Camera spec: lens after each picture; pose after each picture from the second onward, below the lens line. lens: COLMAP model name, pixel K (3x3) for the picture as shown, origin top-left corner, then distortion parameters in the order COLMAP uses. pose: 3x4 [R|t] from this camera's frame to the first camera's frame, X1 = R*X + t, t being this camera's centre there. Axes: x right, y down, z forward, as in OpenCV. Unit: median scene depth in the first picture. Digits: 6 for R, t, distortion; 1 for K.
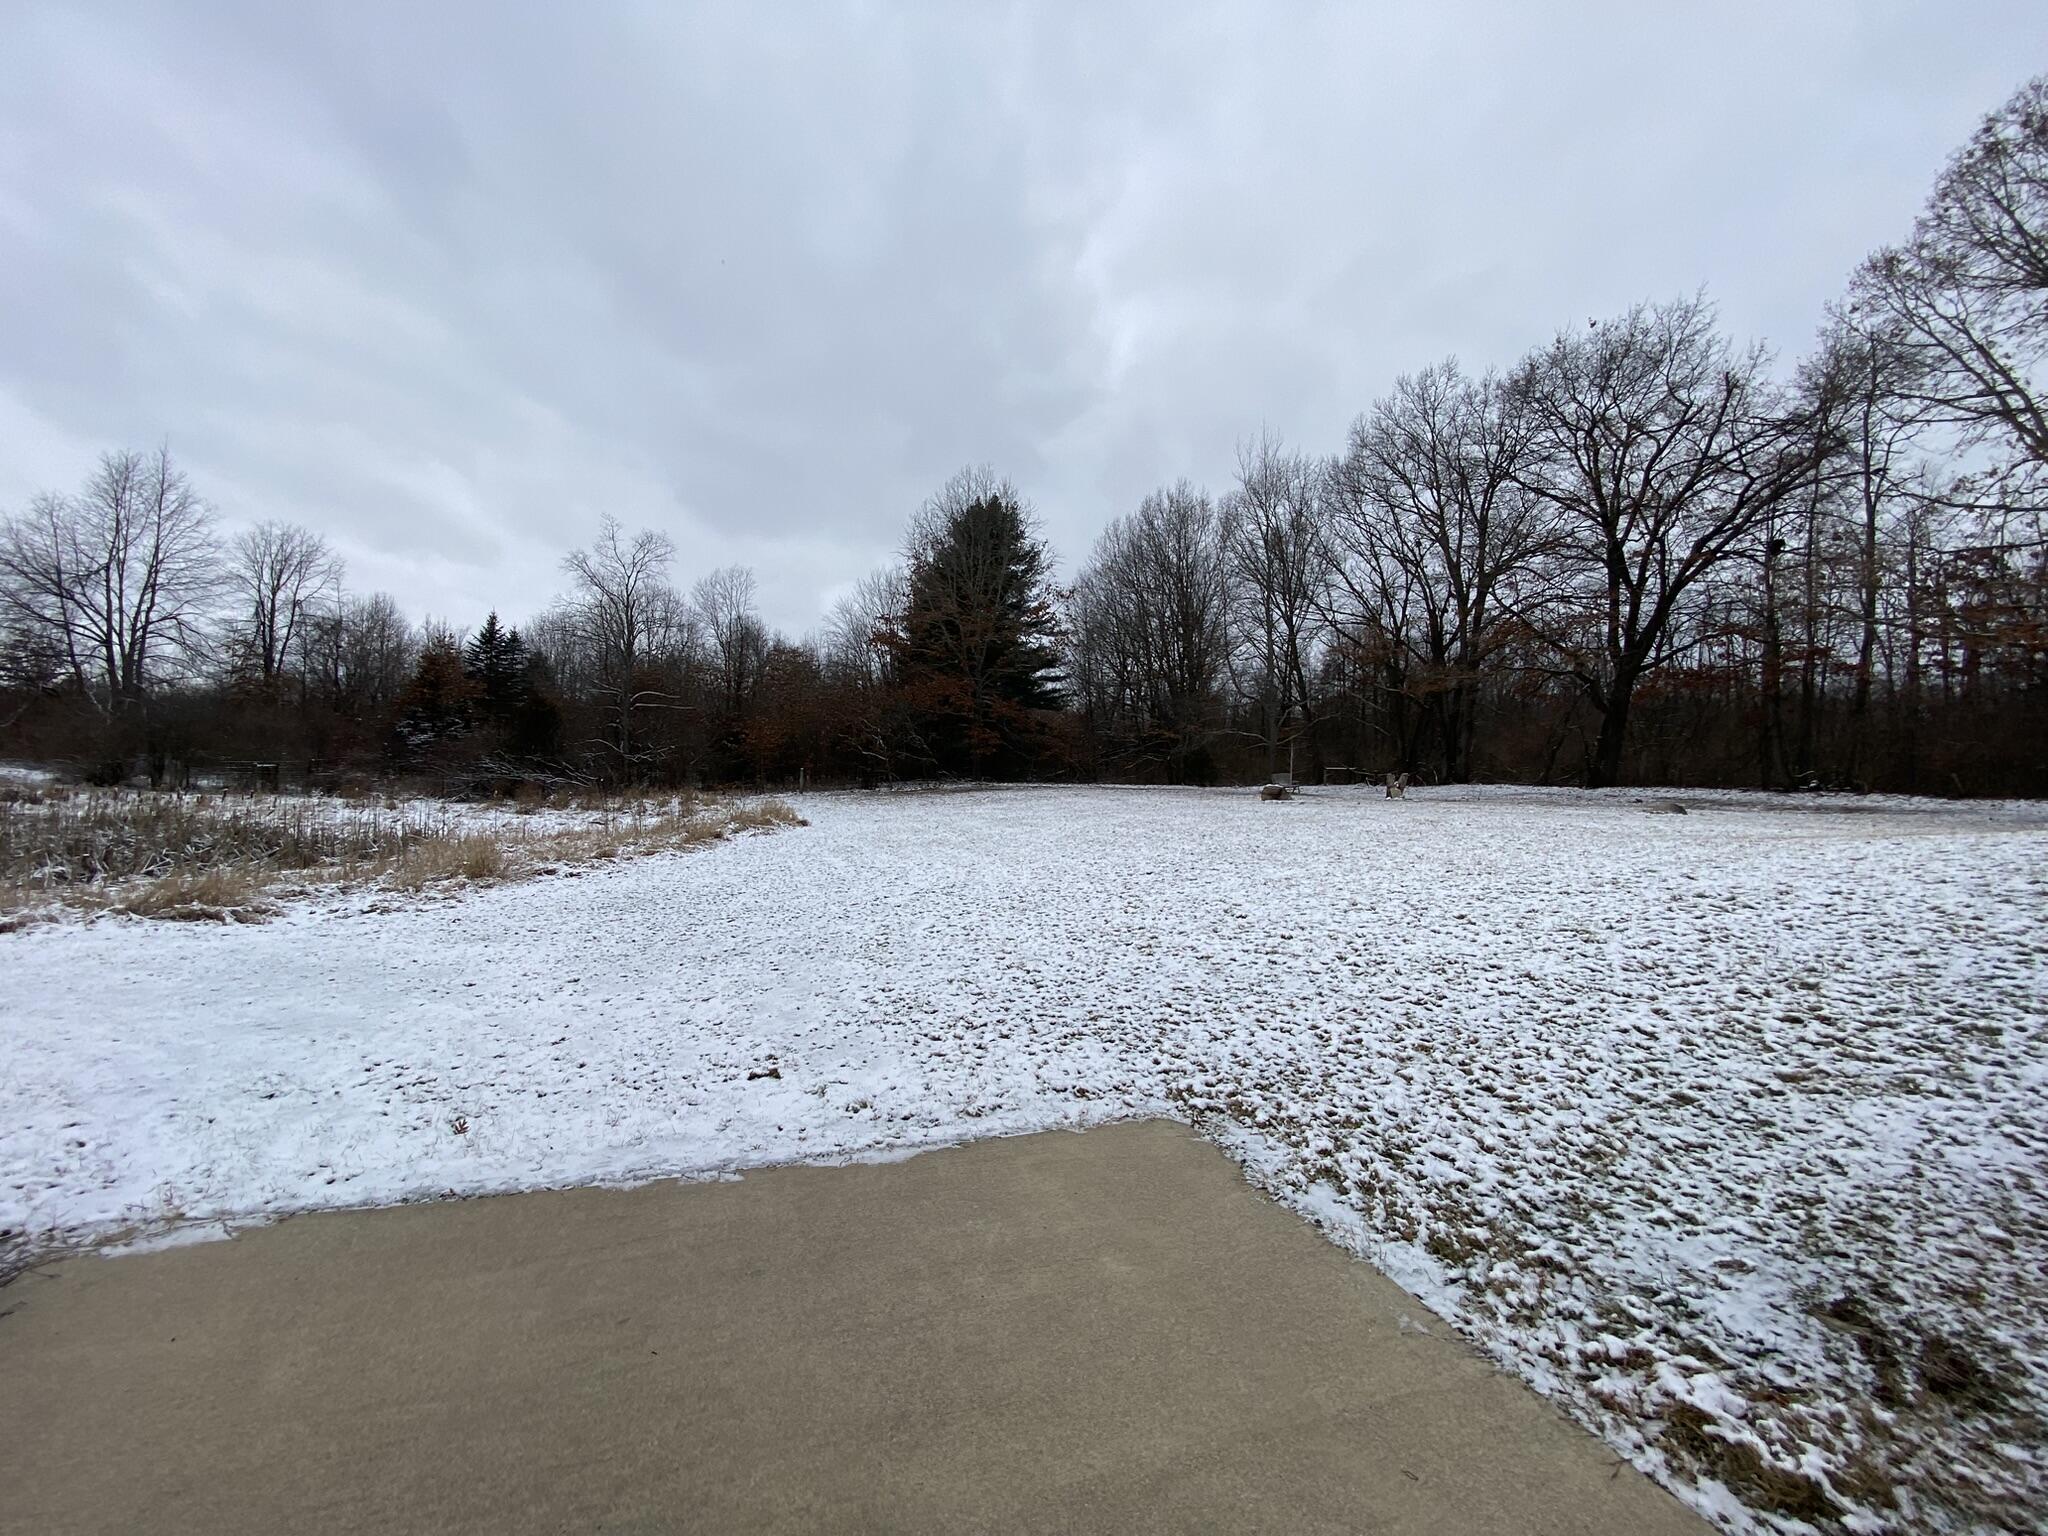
lens RADIAL K [[826.4, 0, 1025.9], [0, 826.4, 766.4], [0, 0, 1]] dist [-0.001402, -0.009033]
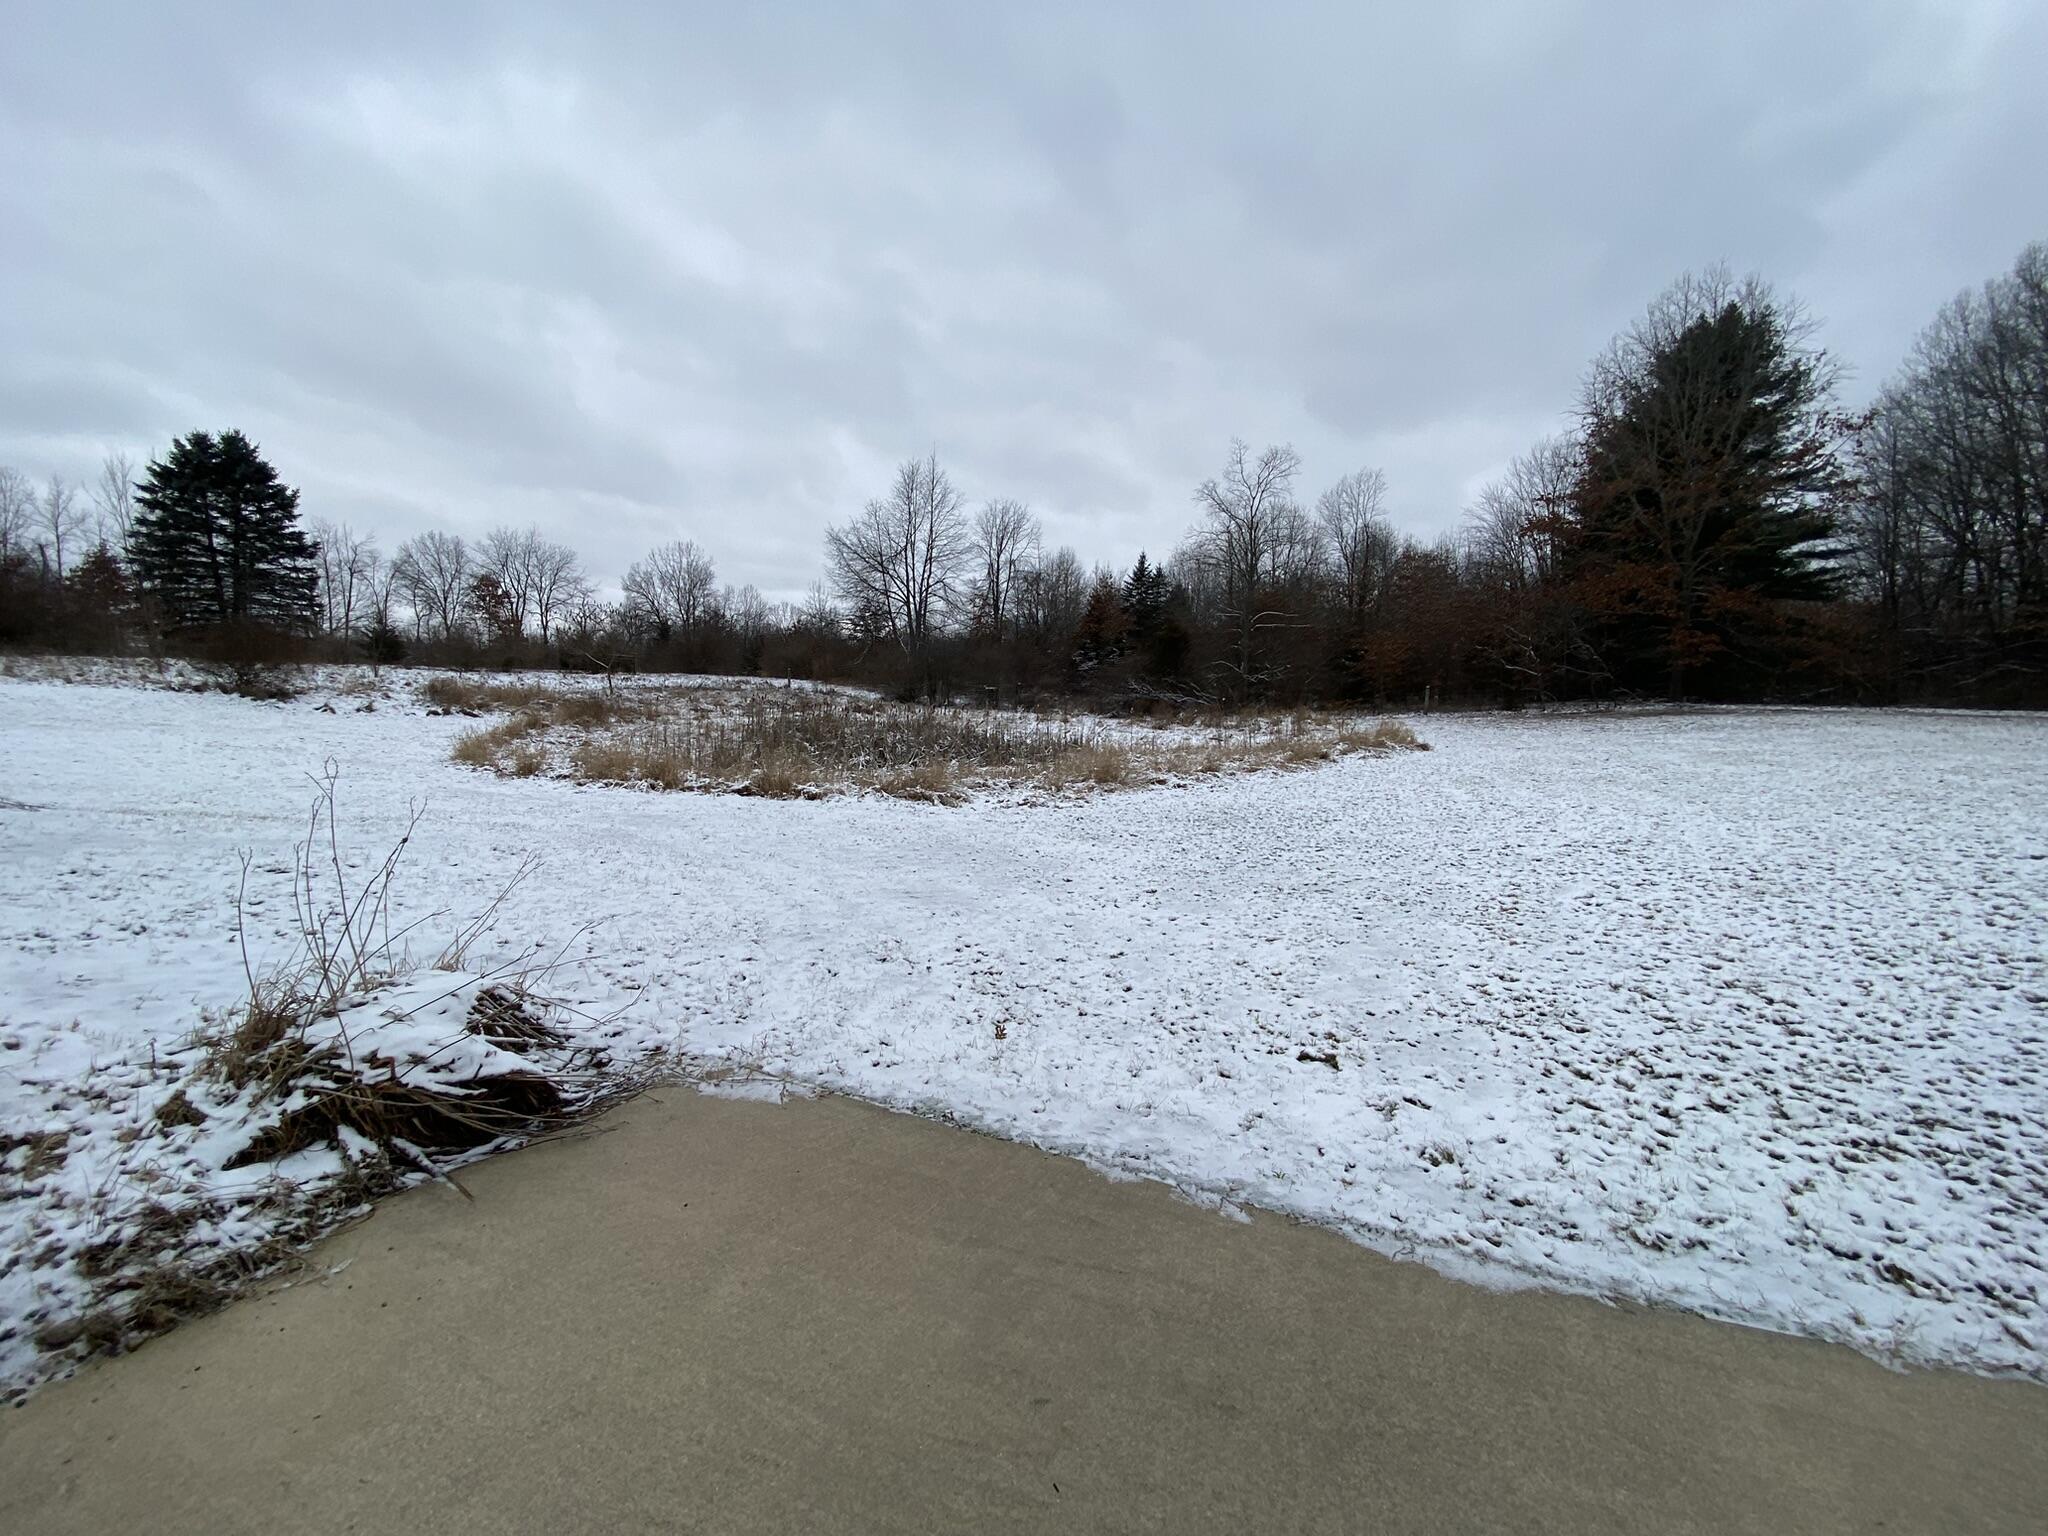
lens RADIAL K [[823.0, 0, 1000.7], [0, 823.0, 798.1], [0, 0, 1]] dist [-0.001510, -0.012527]
pose [[0.737327, 0.082927, -0.670427, -0.014475], [0.007782, 0.991328, 0.131179, 0.009031], [0.675491, -0.101939, 0.730288, 0.104182]]
